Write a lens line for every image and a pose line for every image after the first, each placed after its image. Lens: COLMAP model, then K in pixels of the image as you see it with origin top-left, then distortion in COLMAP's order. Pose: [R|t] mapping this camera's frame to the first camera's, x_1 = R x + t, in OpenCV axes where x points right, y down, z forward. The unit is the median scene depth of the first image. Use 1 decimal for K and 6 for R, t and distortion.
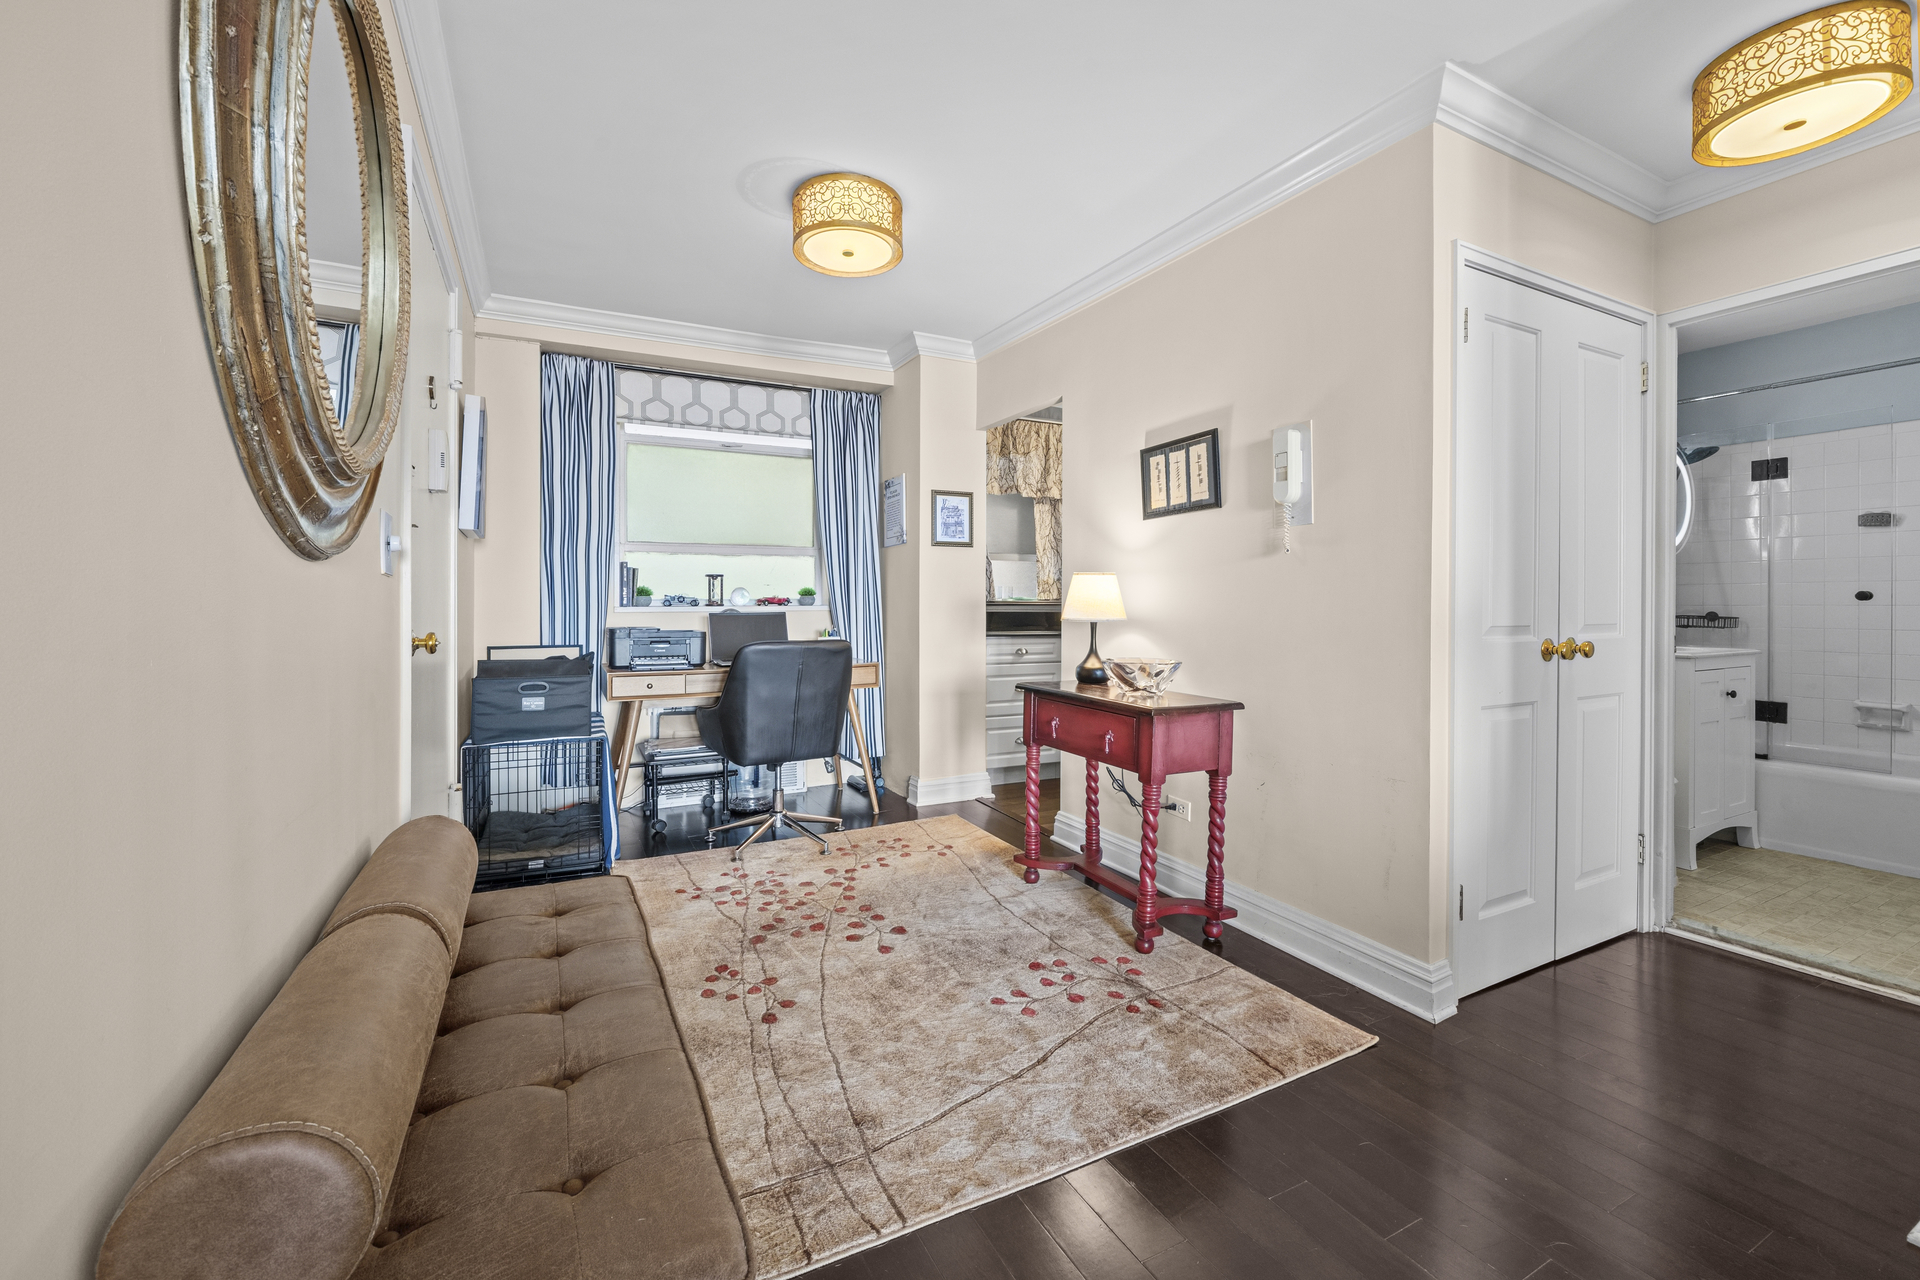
lens RADIAL K [[784.2, 0, 956.3], [0, 784.2, 598.7], [0, 0, 1]] dist [-0.001244, -0.000121]
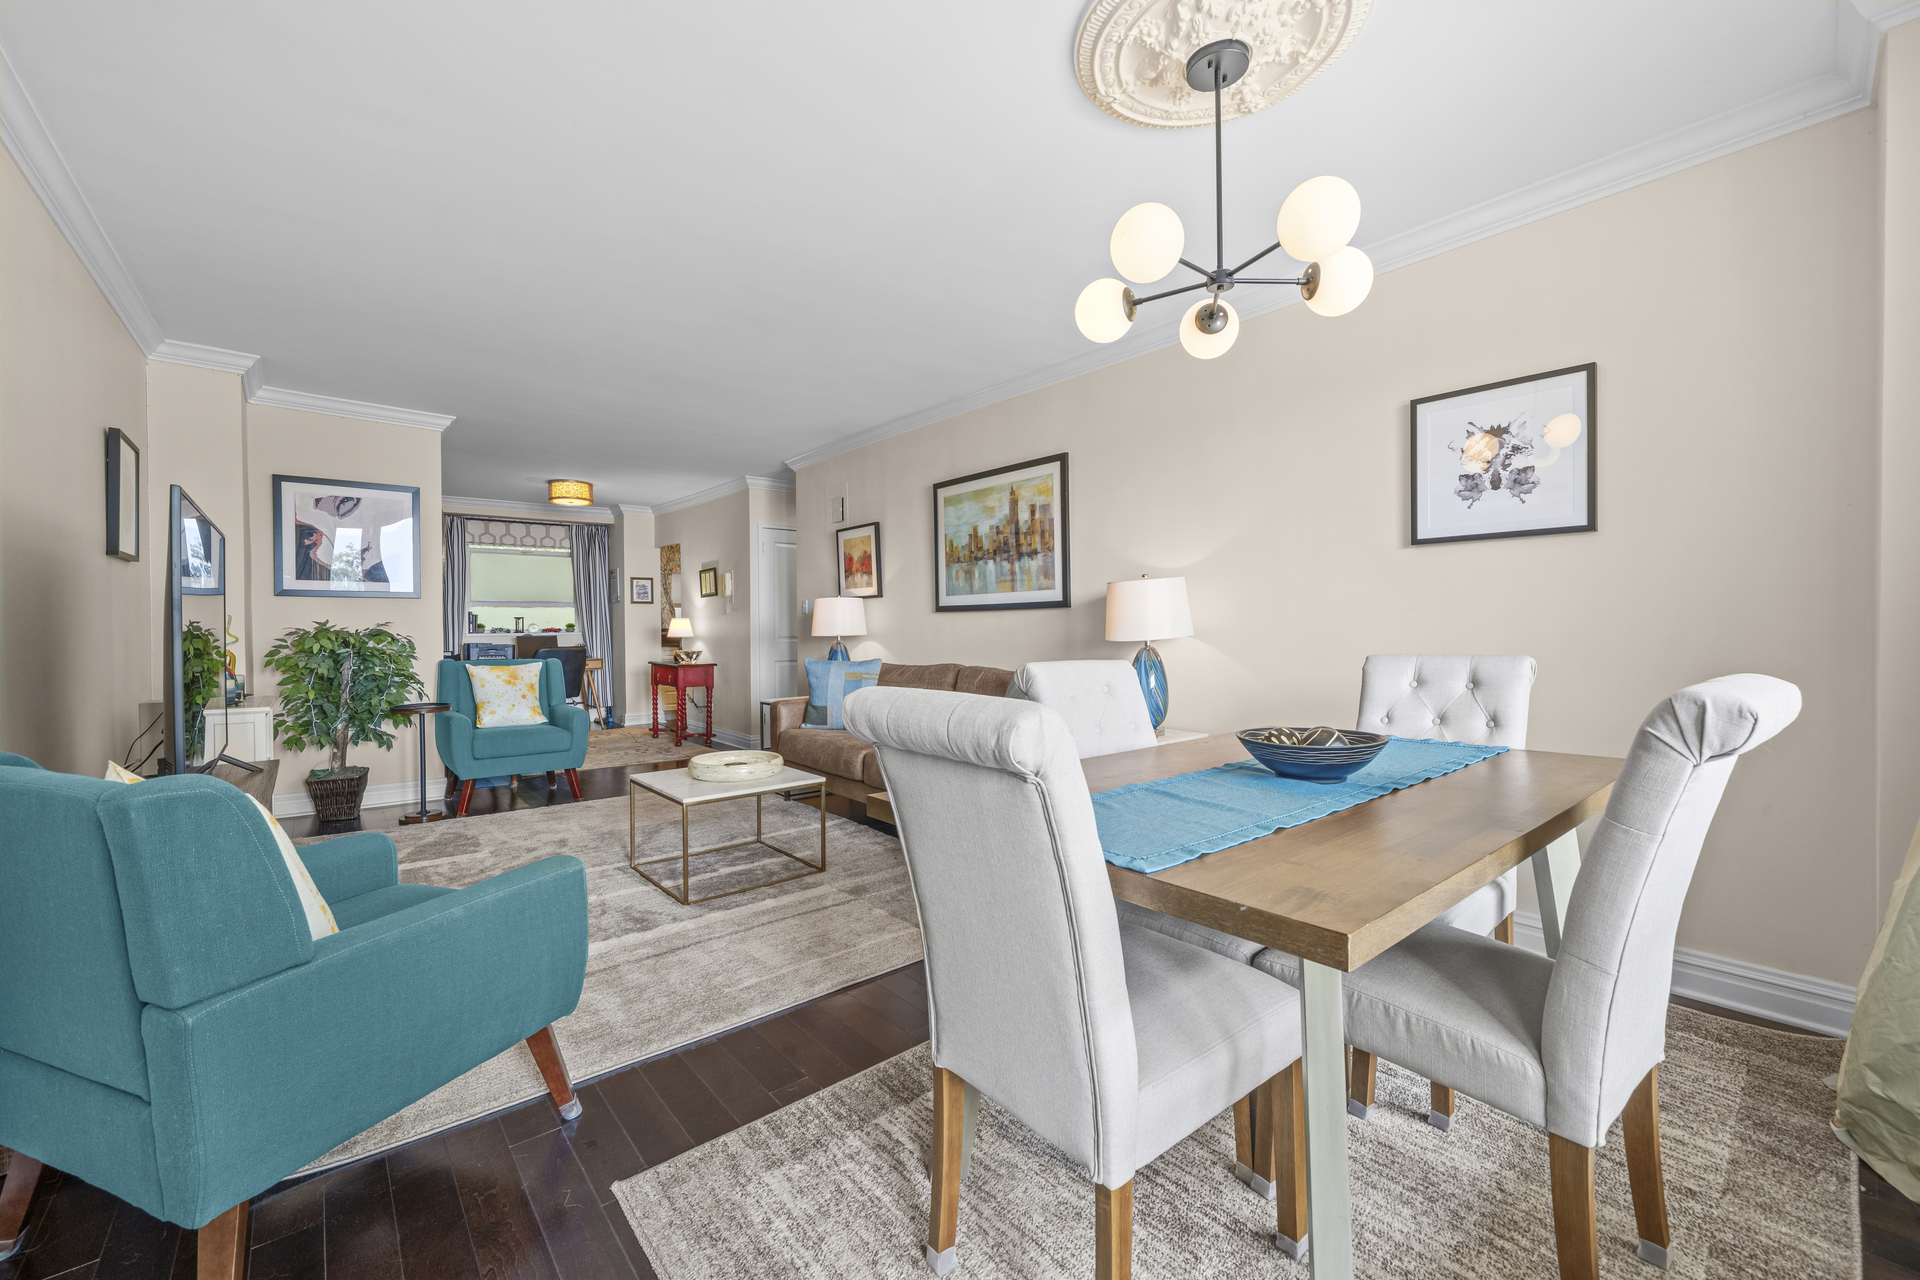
lens RADIAL K [[775.5, 0, 961.2], [0, 775.5, 635.3], [0, 0, 1]] dist [-0.002882, -0.000517]
pose [[0.976896, -0.010402, 0.213460, 0.392741], [0.007479, 0.999867, 0.014496, -0.005161], [-0.213582, -0.012565, 0.976844, -1.238668]]
